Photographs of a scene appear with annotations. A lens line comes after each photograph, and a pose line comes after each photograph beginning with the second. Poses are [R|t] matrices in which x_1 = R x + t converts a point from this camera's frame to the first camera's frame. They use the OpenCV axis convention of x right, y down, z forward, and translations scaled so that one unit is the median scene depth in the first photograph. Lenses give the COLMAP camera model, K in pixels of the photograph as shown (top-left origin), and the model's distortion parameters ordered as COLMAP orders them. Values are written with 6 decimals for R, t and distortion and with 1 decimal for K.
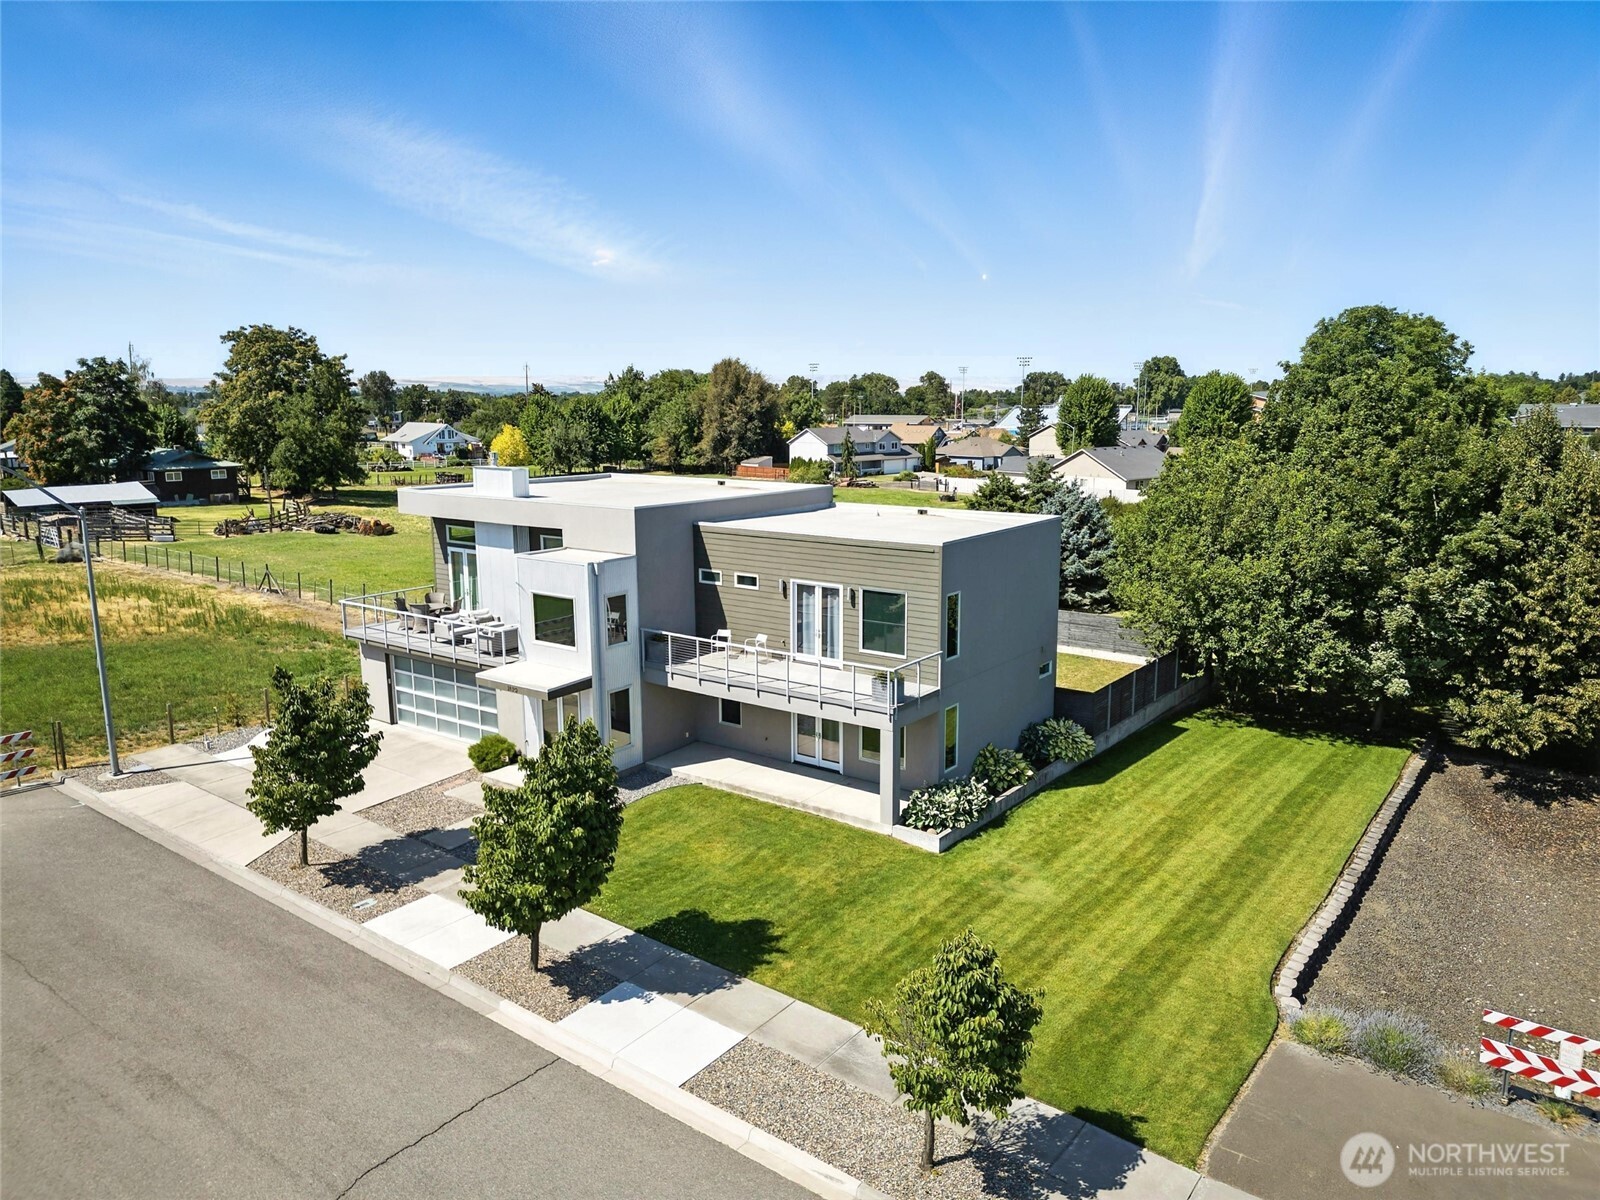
lens RADIAL K [[1086.6, 0, 800.0], [0, 1086.6, 600.0], [0, 0, 1]] dist [0.000603, -0.000090]
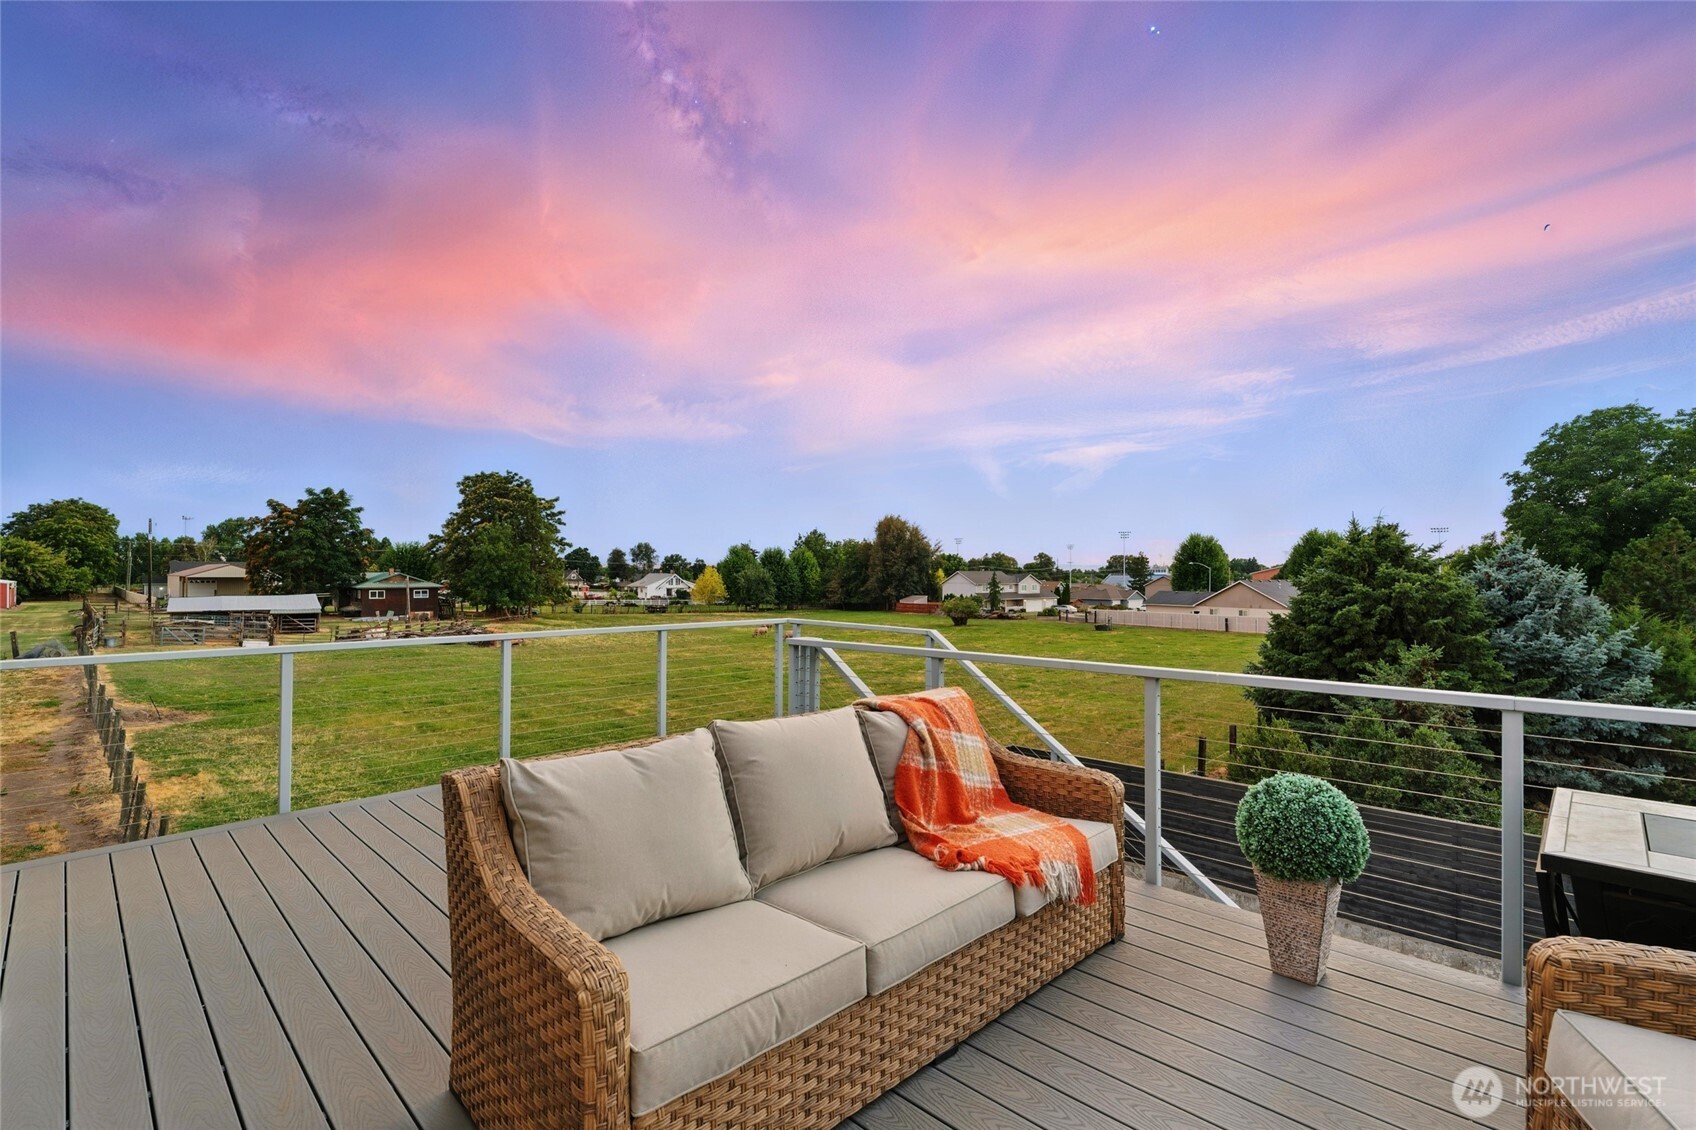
lens RADIAL K [[778.0, 0, 848.0], [0, 778.0, 565.0], [0, 0, 1]] dist [0.001108, 0.000156]
pose [[0.992004, 0.004244, -0.126134, -0.004319], [-0.028129, 0.981729, -0.188193, -0.005052], [0.123031, 0.190236, 0.973999, 0.173306]]
